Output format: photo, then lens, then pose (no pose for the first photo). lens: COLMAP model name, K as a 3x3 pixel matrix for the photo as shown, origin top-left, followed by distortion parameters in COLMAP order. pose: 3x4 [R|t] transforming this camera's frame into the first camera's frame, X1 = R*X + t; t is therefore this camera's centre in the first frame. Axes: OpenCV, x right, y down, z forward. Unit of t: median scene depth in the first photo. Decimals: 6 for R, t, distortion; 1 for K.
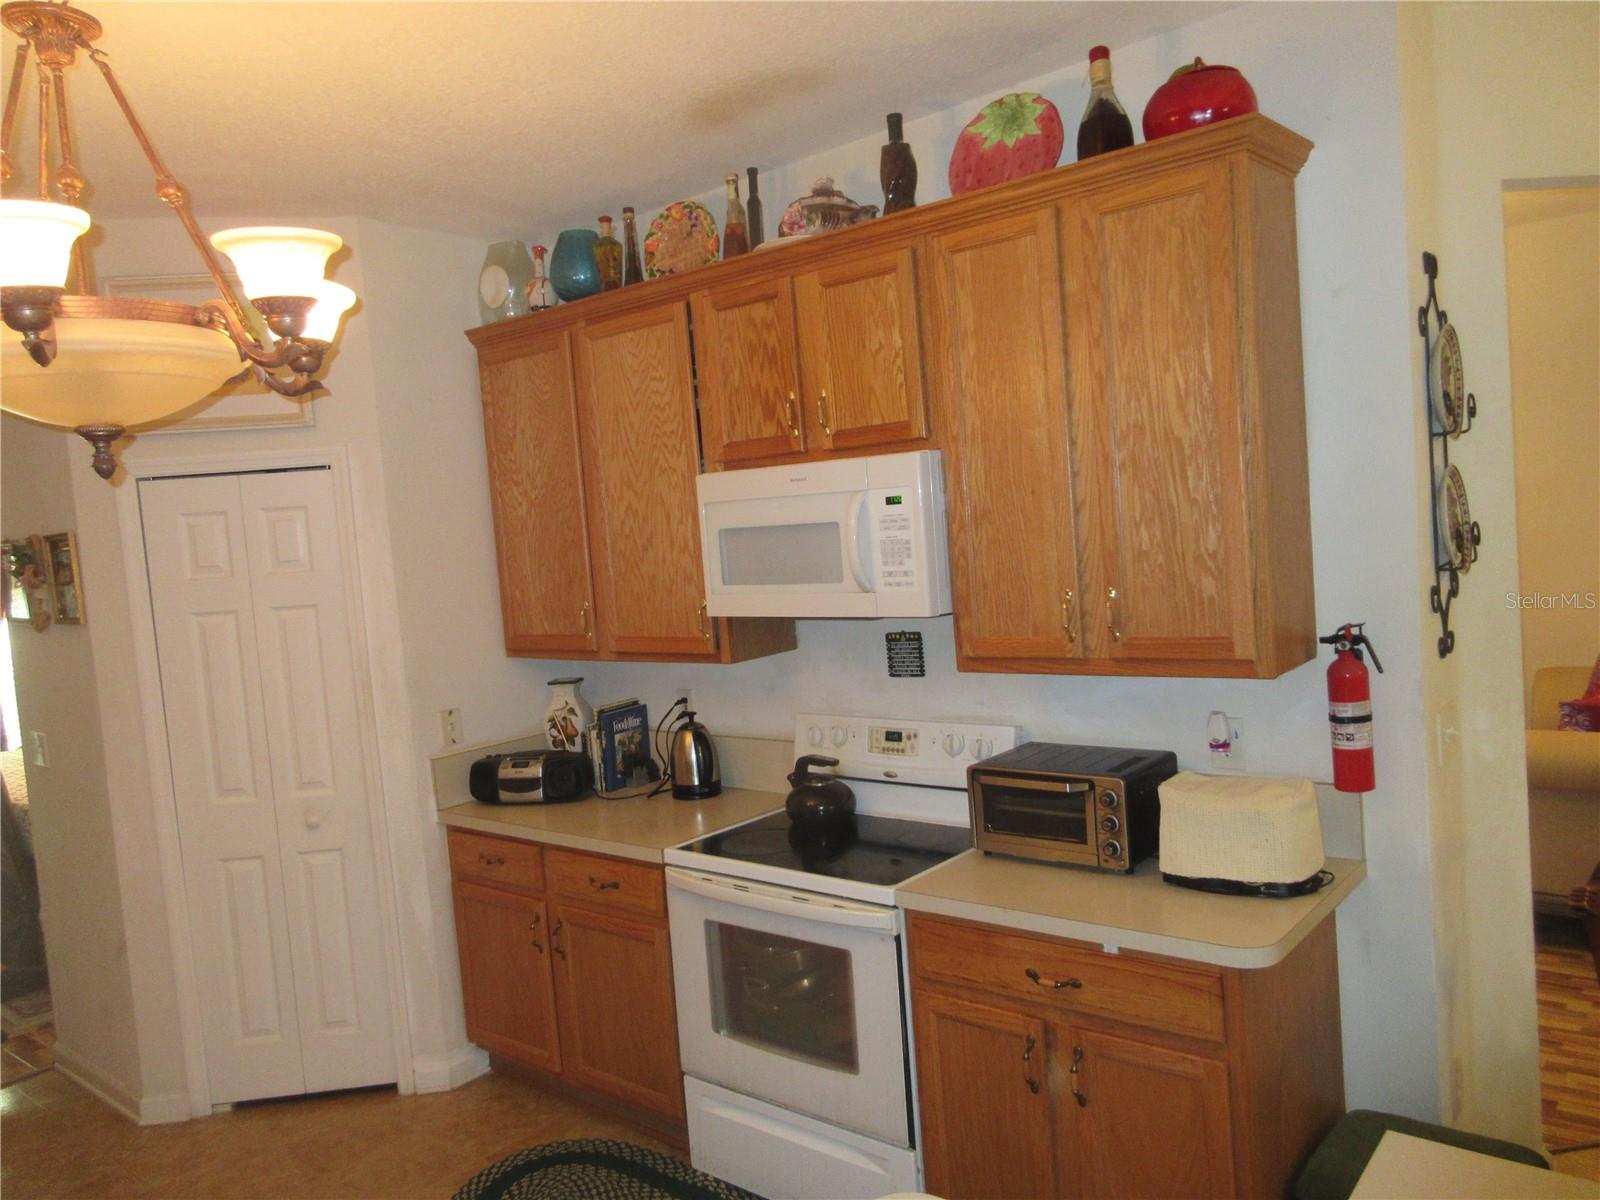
lens RADIAL K [[1176.7, 0, 790.5], [0, 1176.7, 608.1], [0, 0, 1]] dist [0.003107, 0.000411]
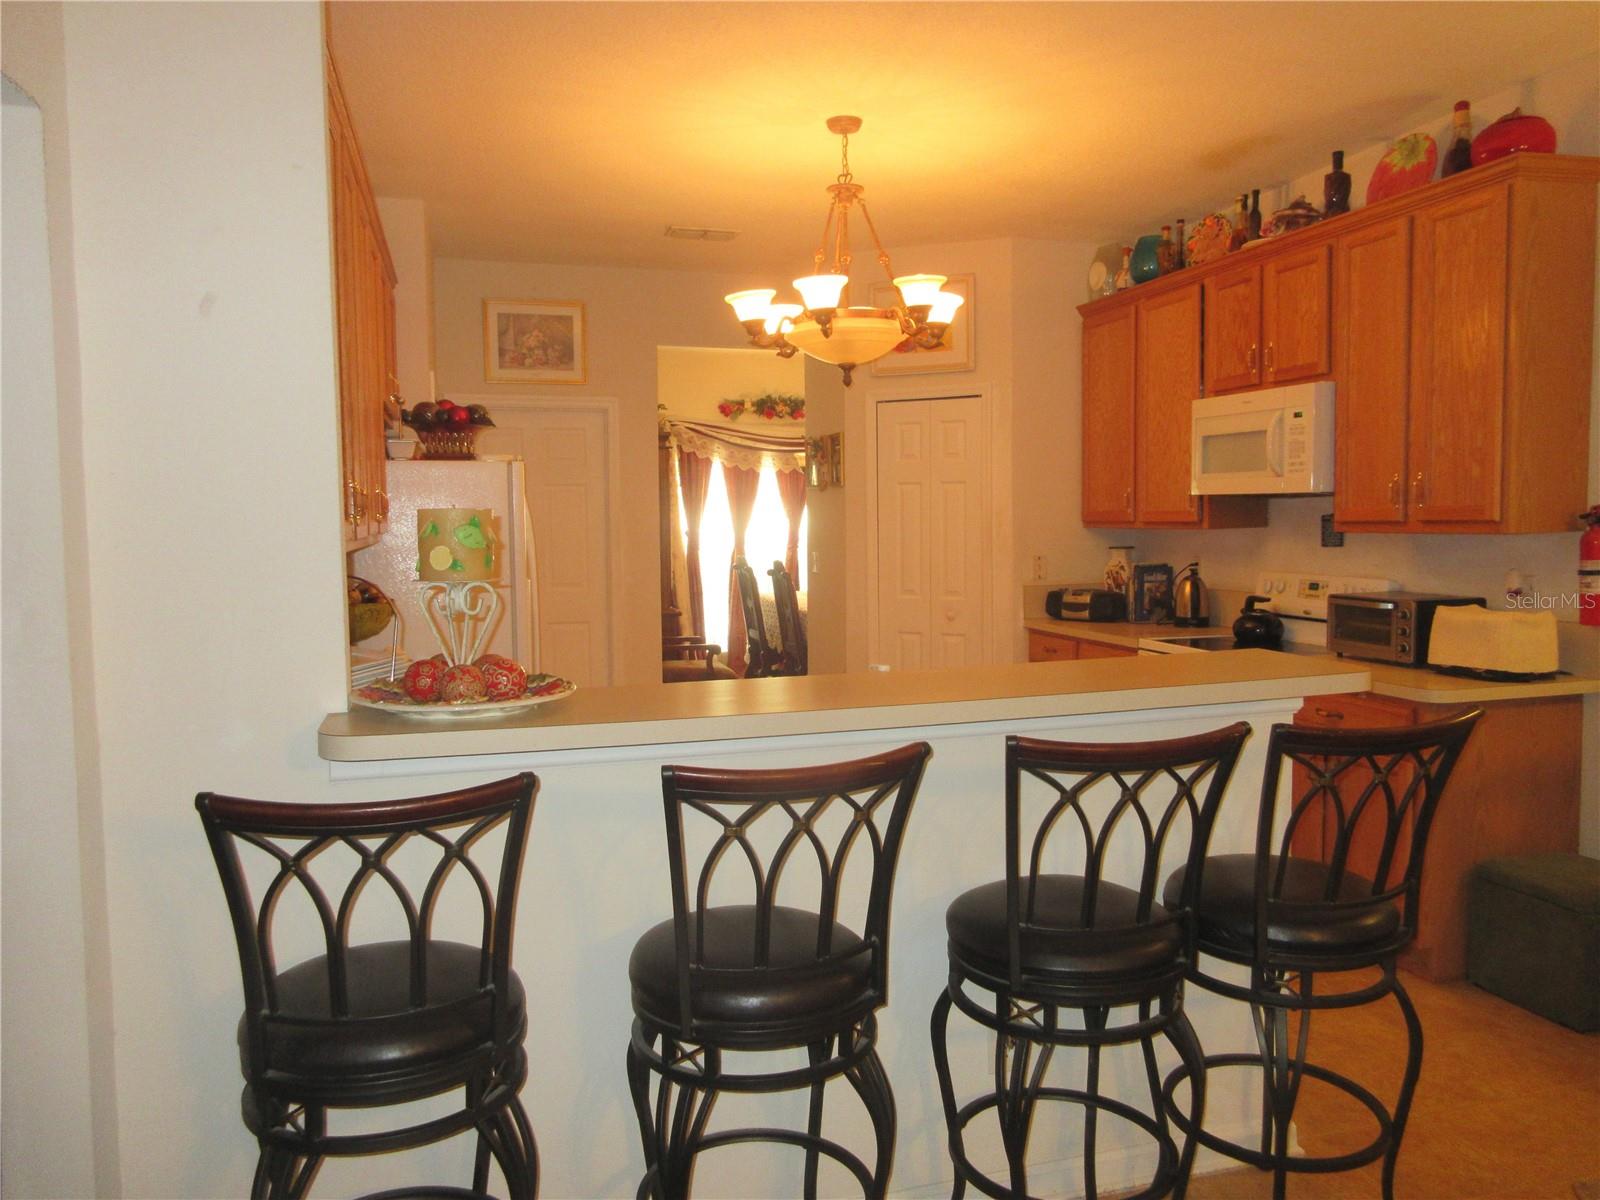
lens RADIAL K [[1176.7, 0, 790.5], [0, 1176.7, 608.1], [0, 0, 1]] dist [0.003107, 0.000411]
pose [[0.820480, 0.110023, -0.560987, 0.377680], [-0.090571, 0.993929, 0.062467, 0.105516], [0.564454, -0.000444, 0.825464, -0.543841]]
